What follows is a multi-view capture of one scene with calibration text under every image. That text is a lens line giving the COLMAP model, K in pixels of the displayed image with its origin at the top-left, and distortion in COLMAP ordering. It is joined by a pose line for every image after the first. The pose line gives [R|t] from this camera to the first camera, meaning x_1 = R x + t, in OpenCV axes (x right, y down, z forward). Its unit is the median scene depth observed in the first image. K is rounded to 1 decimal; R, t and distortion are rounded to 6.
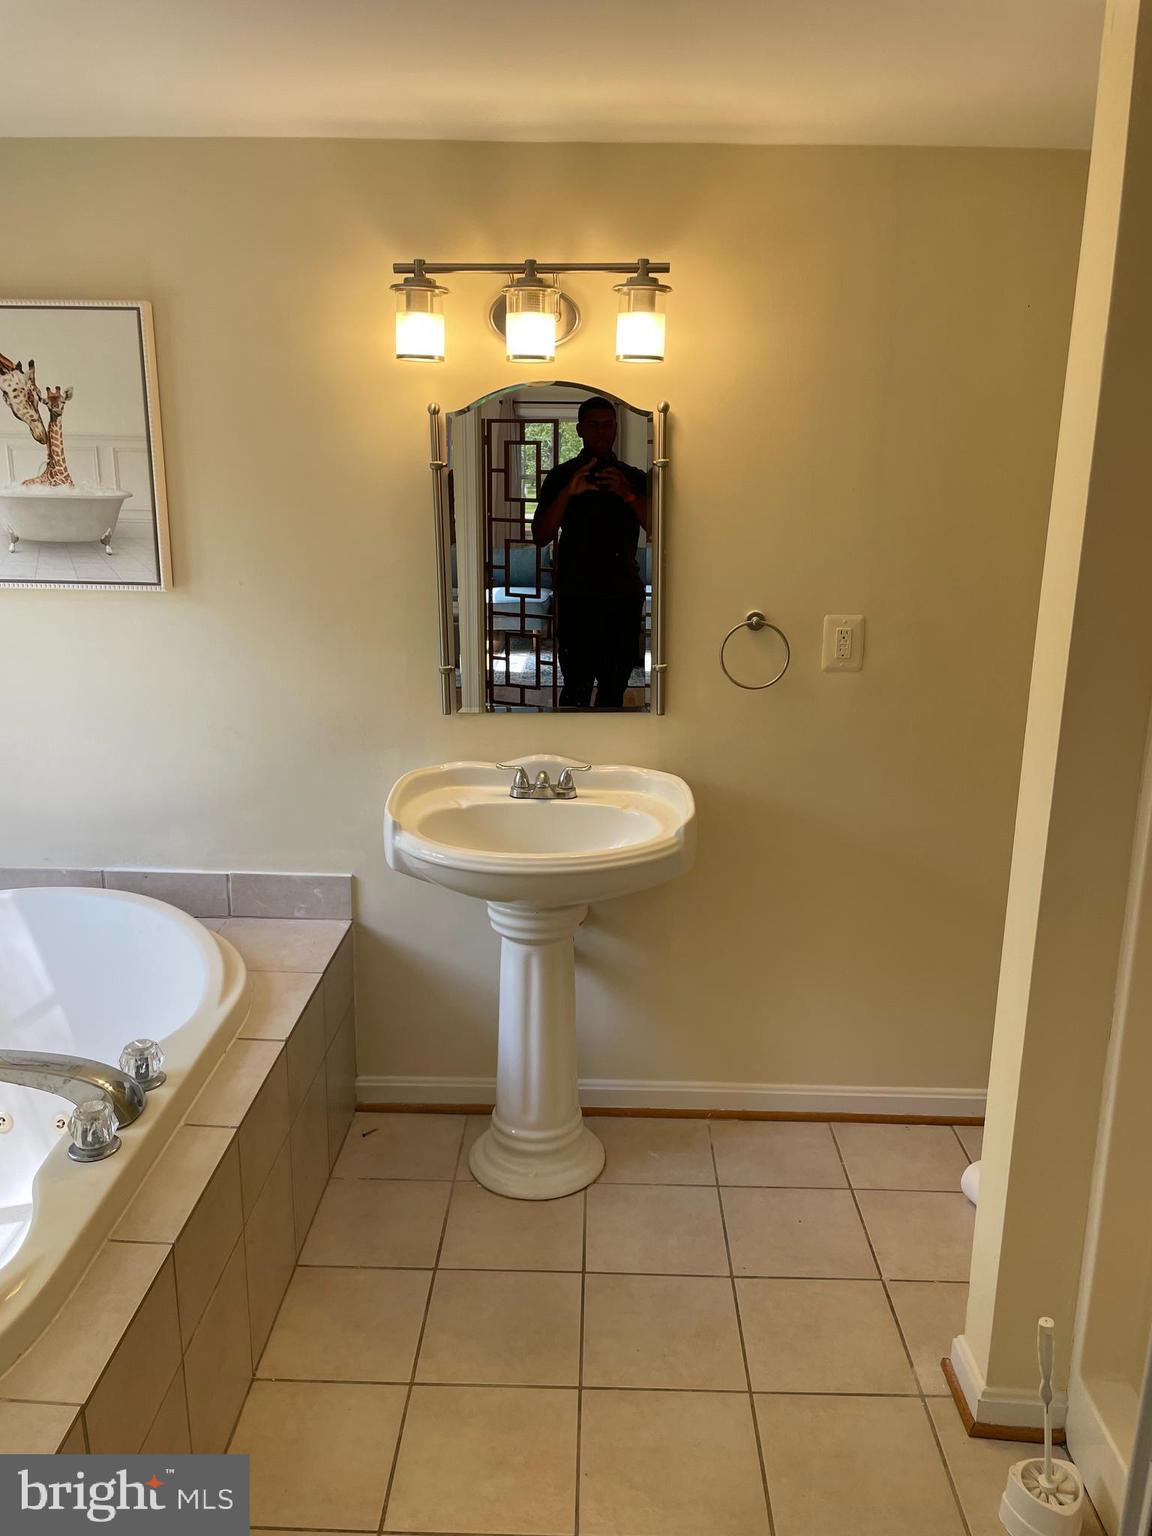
lens RADIAL K [[1159.5, 0, 585.7], [0, 1159.5, 755.4], [0, 0, 1]] dist [0.087939, -0.123225]
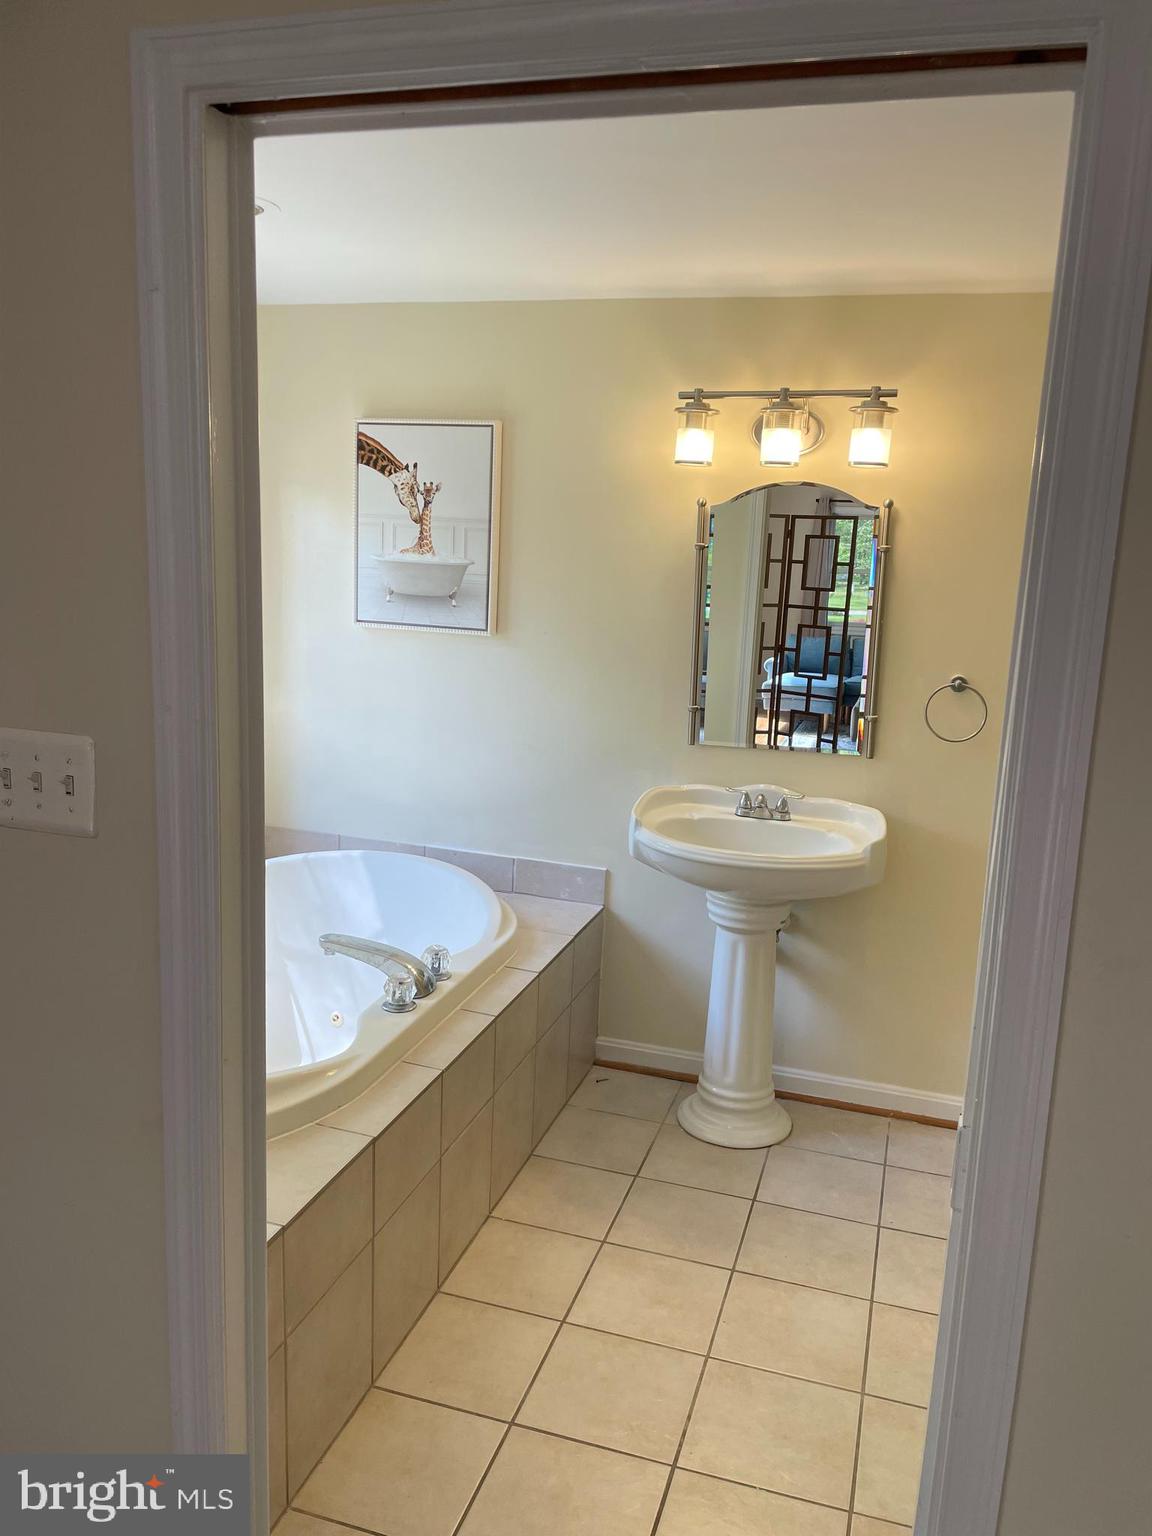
lens RADIAL K [[1160.9, 0, 591.4], [0, 1160.9, 777.4], [0, 0, 1]] dist [0.092874, -0.138968]
pose [[0.962330, 0.081662, -0.259332, 0.109125], [-0.097229, 0.994115, -0.047759, 0.073577], [0.253906, 0.071175, 0.964607, -0.235178]]
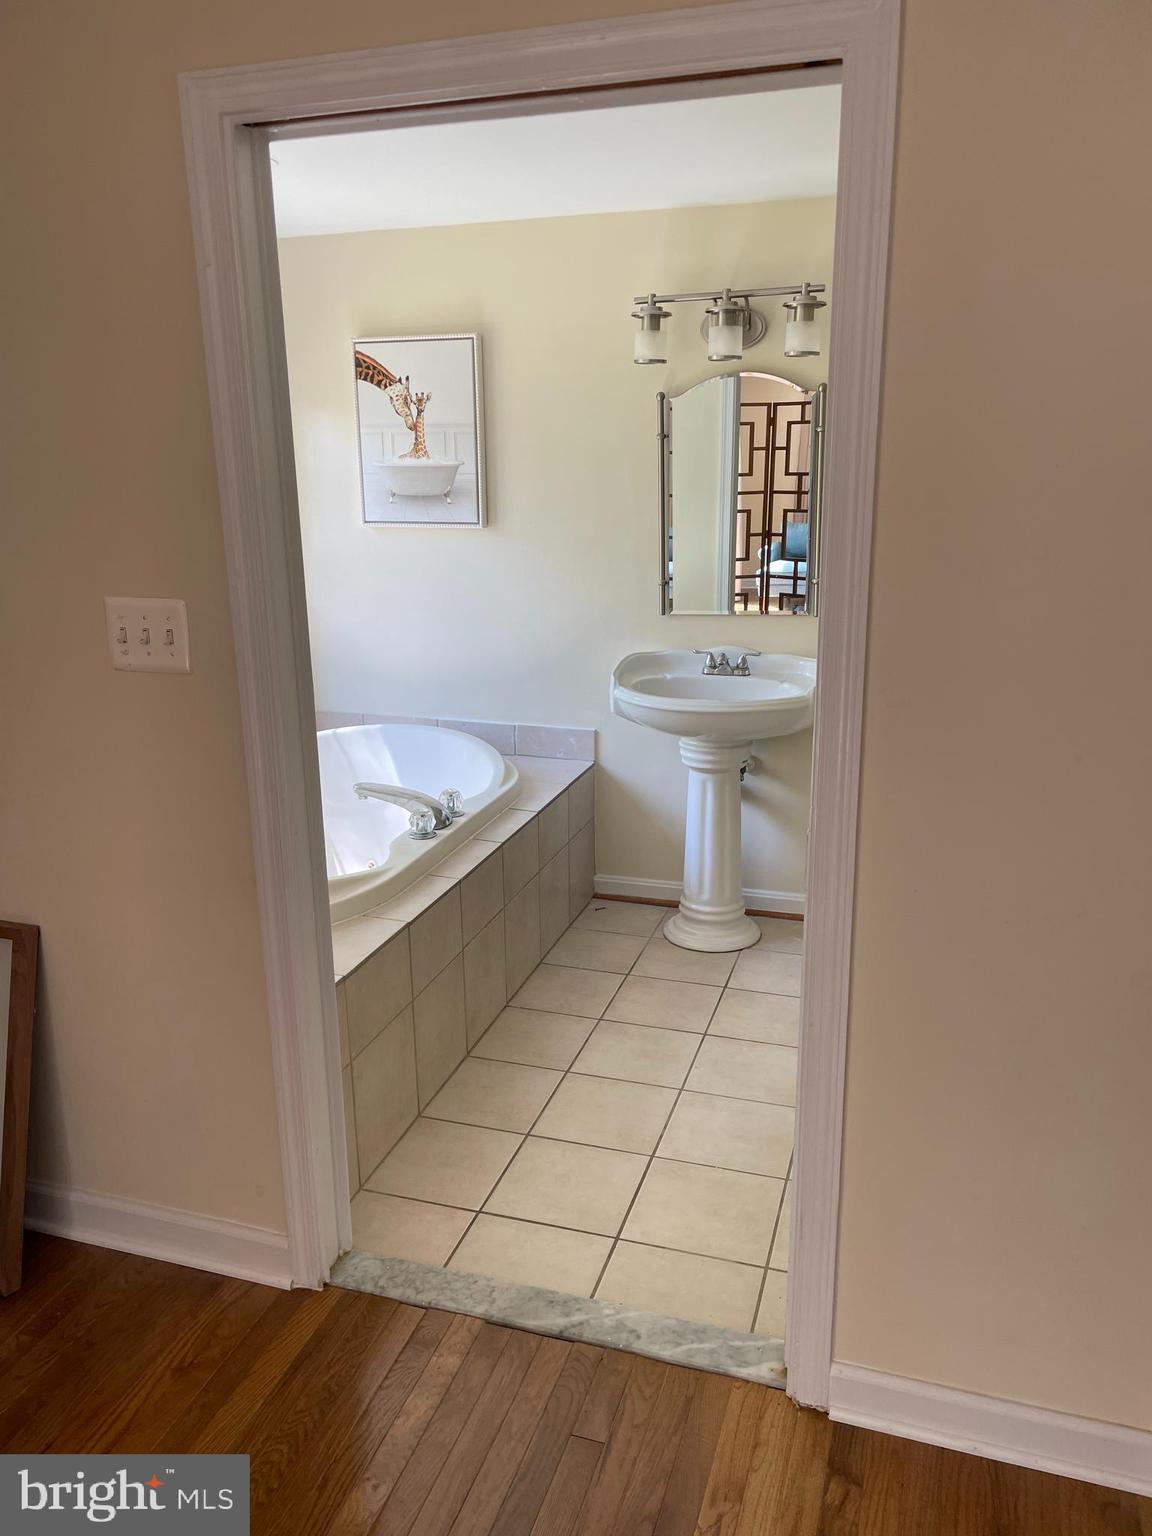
lens RADIAL K [[1159.3, 0, 575.8], [0, 1159.3, 779.8], [0, 0, 1]] dist [0.097346, -0.125568]
pose [[0.958183, 0.054959, -0.280829, 0.201925], [-0.046880, 0.998273, 0.035410, 0.128927], [0.282290, -0.020764, 0.959104, -0.423358]]
